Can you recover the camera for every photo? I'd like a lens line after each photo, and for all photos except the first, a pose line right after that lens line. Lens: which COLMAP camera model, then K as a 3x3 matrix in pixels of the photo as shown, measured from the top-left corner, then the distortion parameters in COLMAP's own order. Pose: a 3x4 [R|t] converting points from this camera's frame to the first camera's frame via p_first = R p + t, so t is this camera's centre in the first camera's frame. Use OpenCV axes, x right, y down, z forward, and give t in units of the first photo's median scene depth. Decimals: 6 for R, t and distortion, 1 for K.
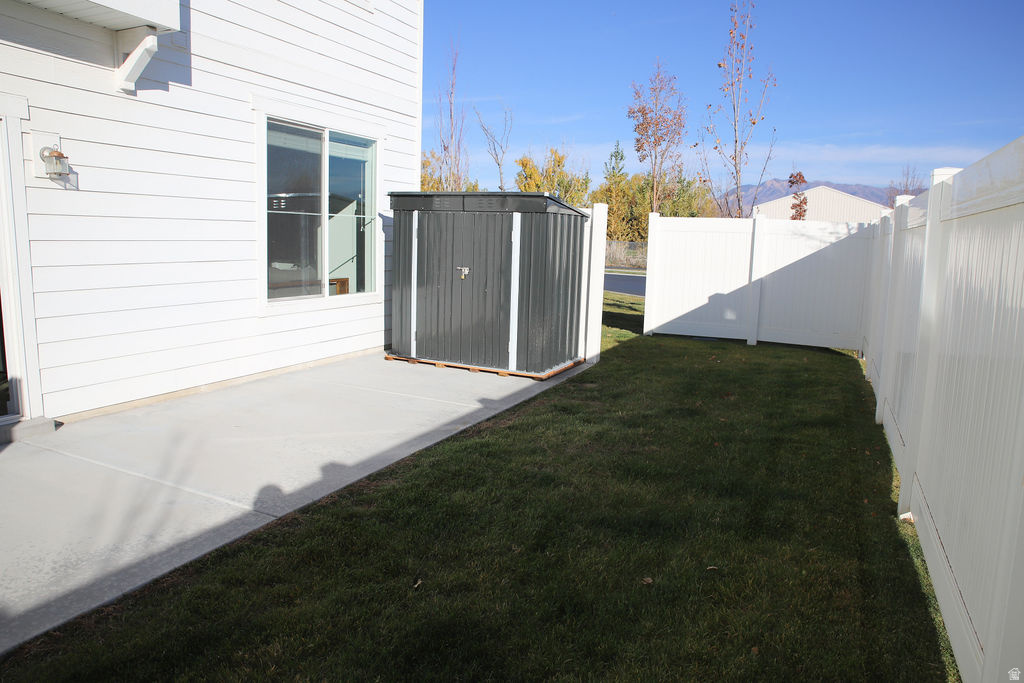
lens RADIAL K [[693.2, 0, 507.5], [0, 693.2, 358.9], [0, 0, 1]] dist [-0.122458, 0.074049]
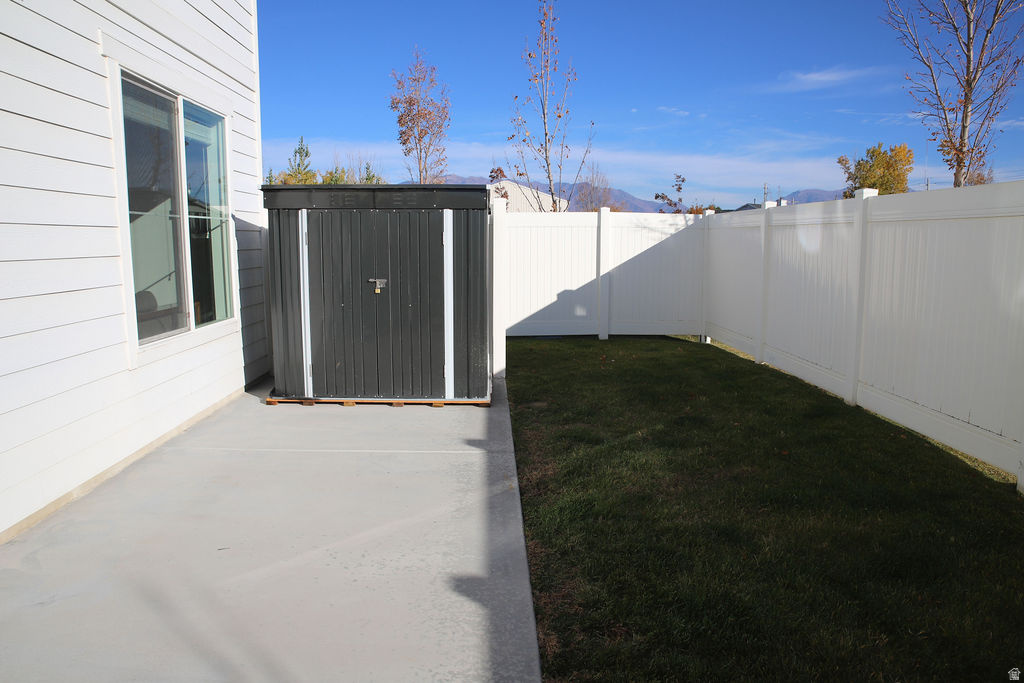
lens RADIAL K [[693.2, 0, 507.5], [0, 693.2, 358.9], [0, 0, 1]] dist [-0.122458, 0.074049]
pose [[0.891437, -0.104314, 0.440975, -0.269086], [0.102860, 0.994322, 0.027277, -0.042857], [-0.441316, 0.021043, 0.897105, 0.201210]]
